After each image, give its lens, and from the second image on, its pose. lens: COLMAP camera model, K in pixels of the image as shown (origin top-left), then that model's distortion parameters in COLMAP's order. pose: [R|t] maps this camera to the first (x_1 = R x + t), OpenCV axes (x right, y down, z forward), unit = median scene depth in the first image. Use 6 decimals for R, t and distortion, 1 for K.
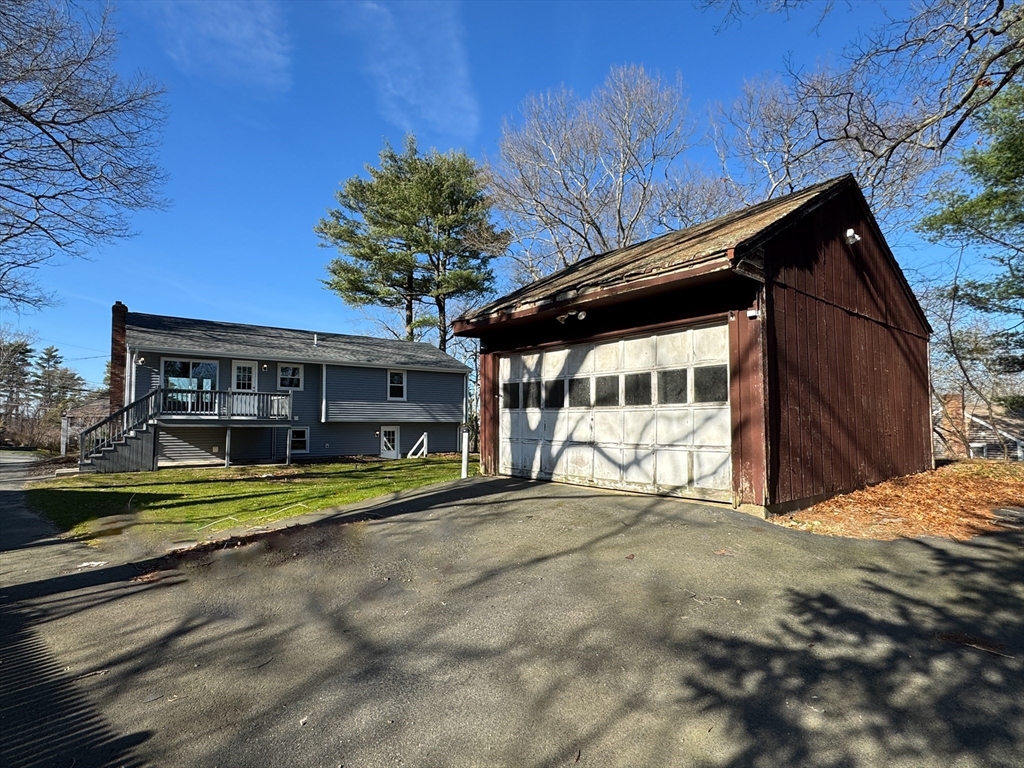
lens RADIAL K [[570.9, 0, 512.0], [0, 570.9, 384.0], [0, 0, 1]] dist [0.000346, 0.025827]
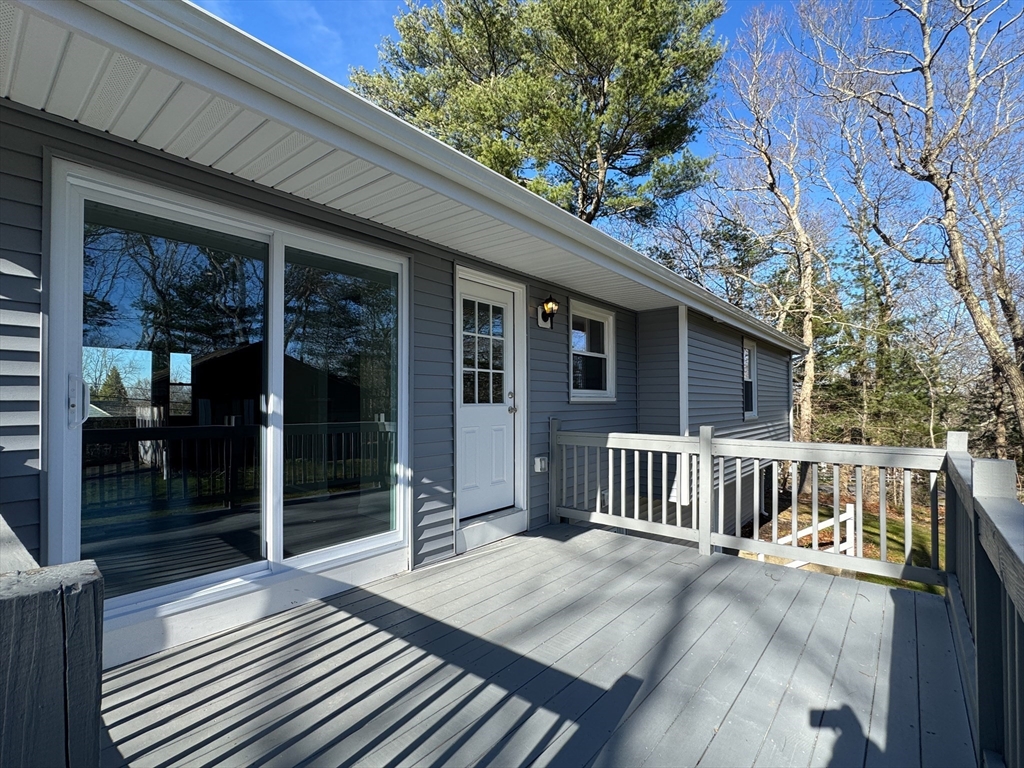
lens RADIAL K [[489.4, 0, 509.0], [0, 489.4, 399.2], [0, 0, 1]] dist [-0.011305, -0.000010]
pose [[0.976305, -0.002348, 0.216386, -0.472876], [-0.011773, 0.997884, 0.063946, -0.004075], [-0.216078, -0.064978, 0.974211, 0.765619]]
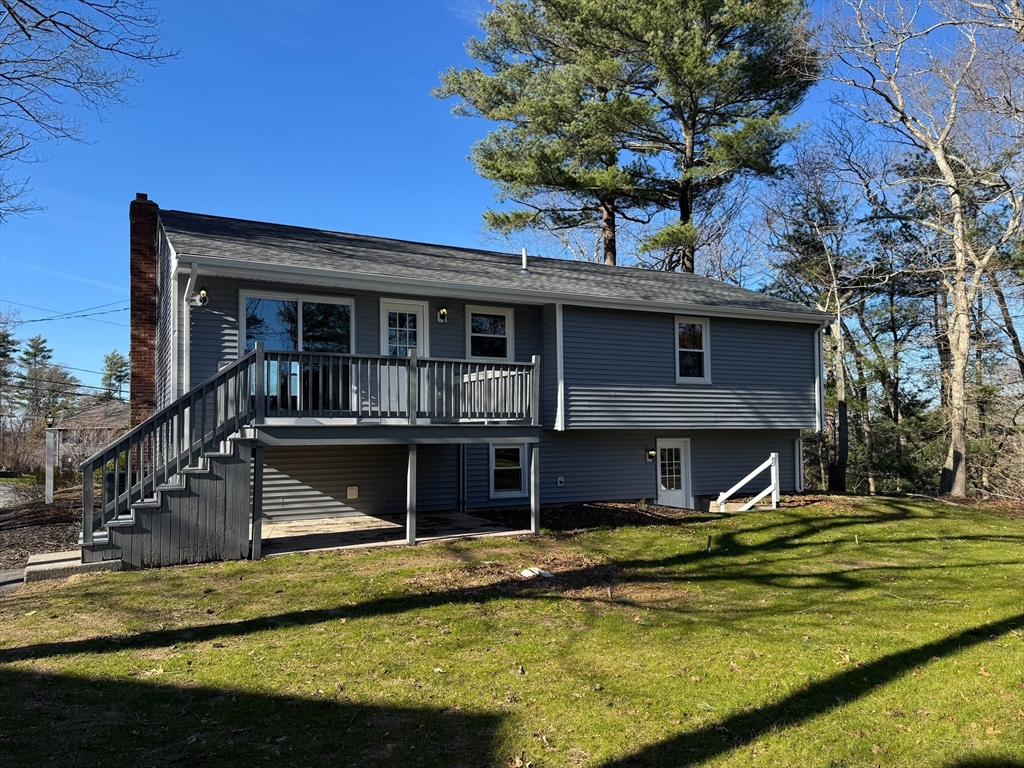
lens RADIAL K [[811.5, 0, 512.0], [0, 811.5, 384.0], [0, 0, 1]] dist [0.076813, -0.004978]
pose [[0.987507, -0.018977, -0.156428, -0.265488], [0.020345, 0.999767, 0.007149, 0.023404], [0.156256, -0.010242, 0.987664, 0.349874]]
